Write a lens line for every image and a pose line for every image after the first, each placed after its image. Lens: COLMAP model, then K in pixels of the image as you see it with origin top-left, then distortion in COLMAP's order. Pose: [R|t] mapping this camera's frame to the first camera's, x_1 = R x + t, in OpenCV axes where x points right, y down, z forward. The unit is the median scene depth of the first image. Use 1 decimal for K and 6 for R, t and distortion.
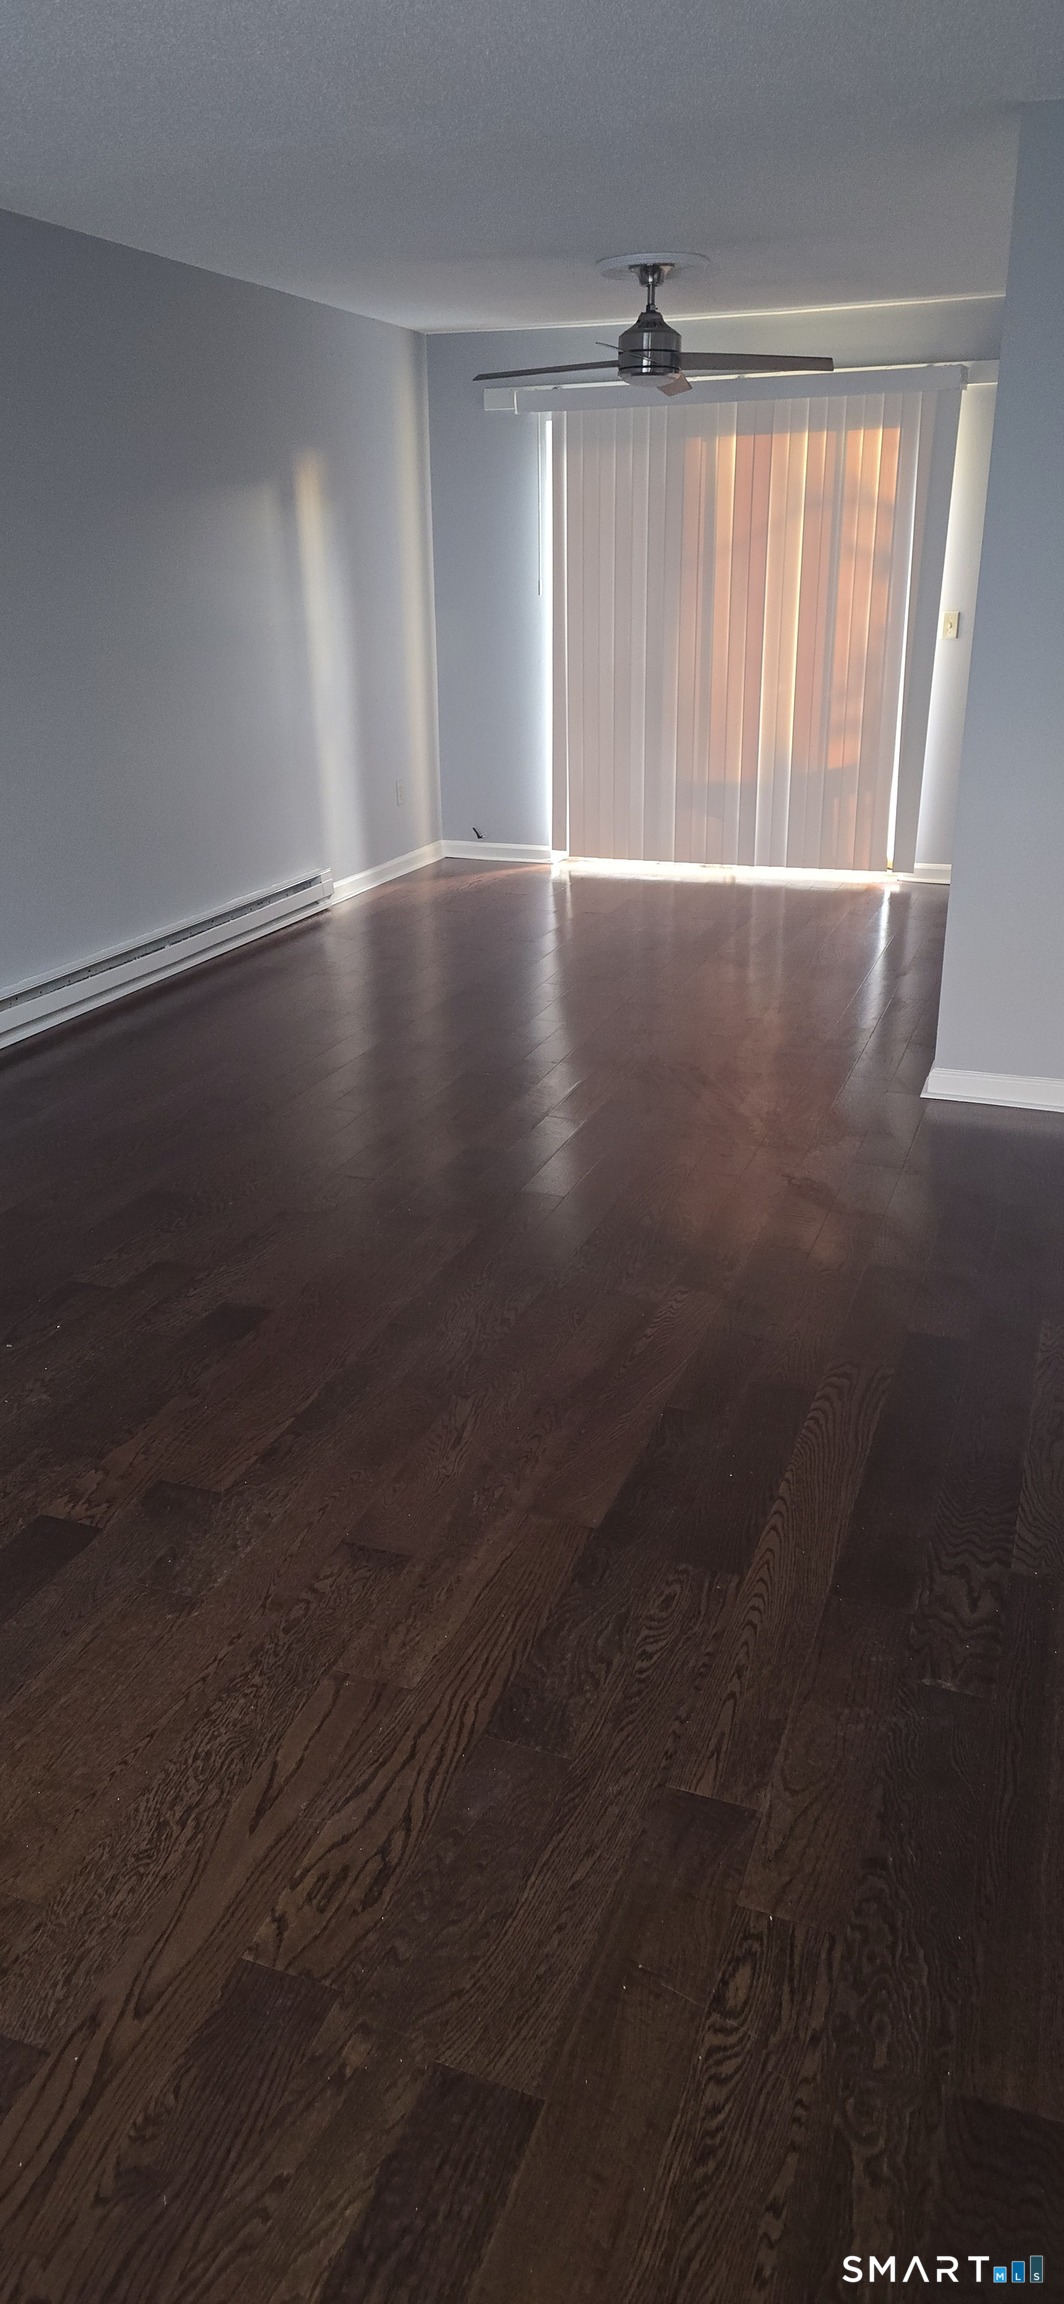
lens RADIAL K [[1494.6, 0, 534.4], [0, 1494.6, 1145.9], [0, 0, 1]] dist [0.027161, -0.016818]
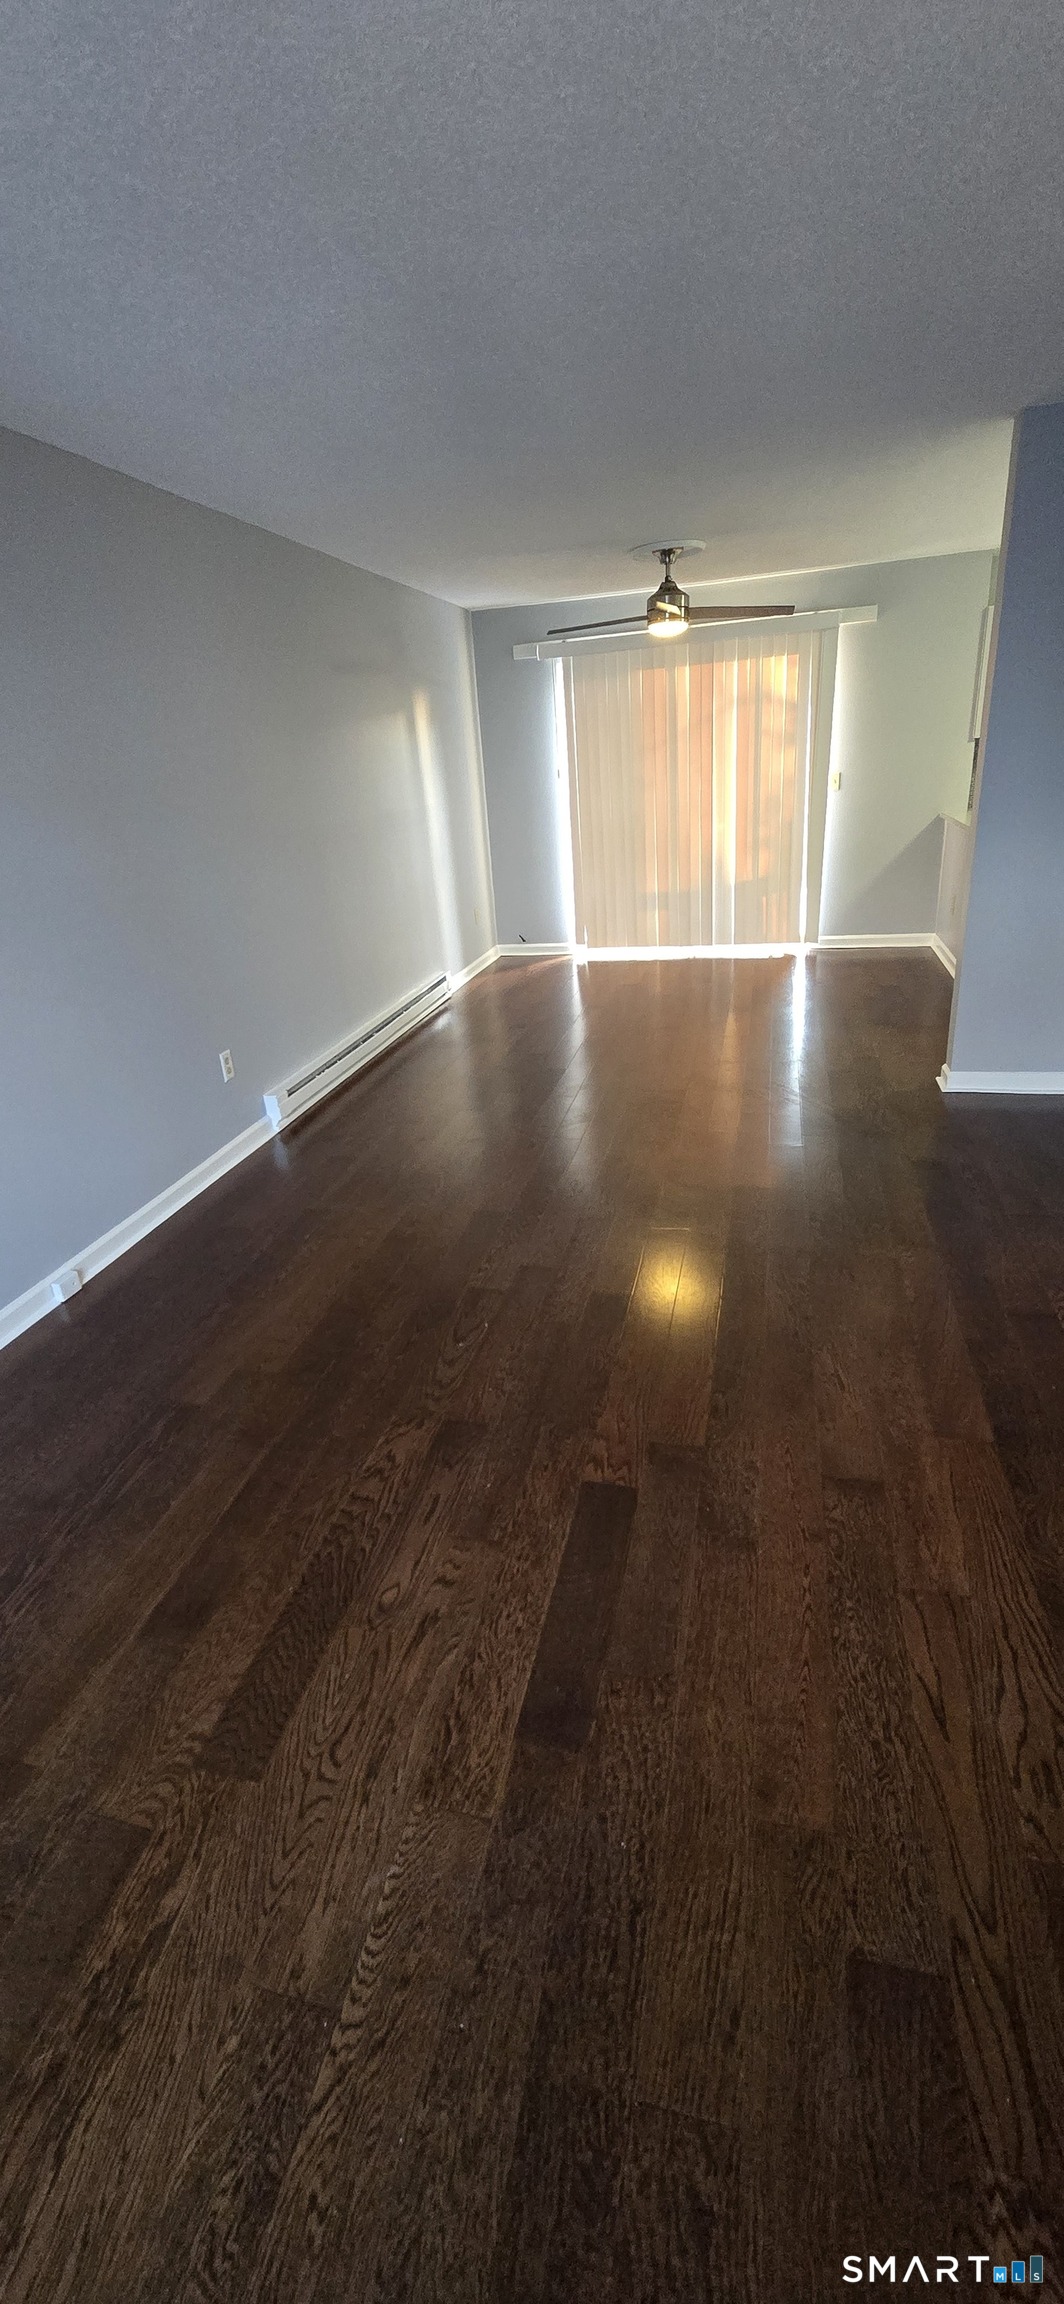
lens RADIAL K [[913.9, 0, 534.5], [0, 913.9, 1158.9], [0, 0, 1]] dist [-0.011833, 0.001005]
pose [[0.991632, -0.101071, 0.080318, -0.151326], [0.097776, 0.994238, 0.043950, -0.030078], [-0.084297, -0.035729, 0.995800, 0.074393]]
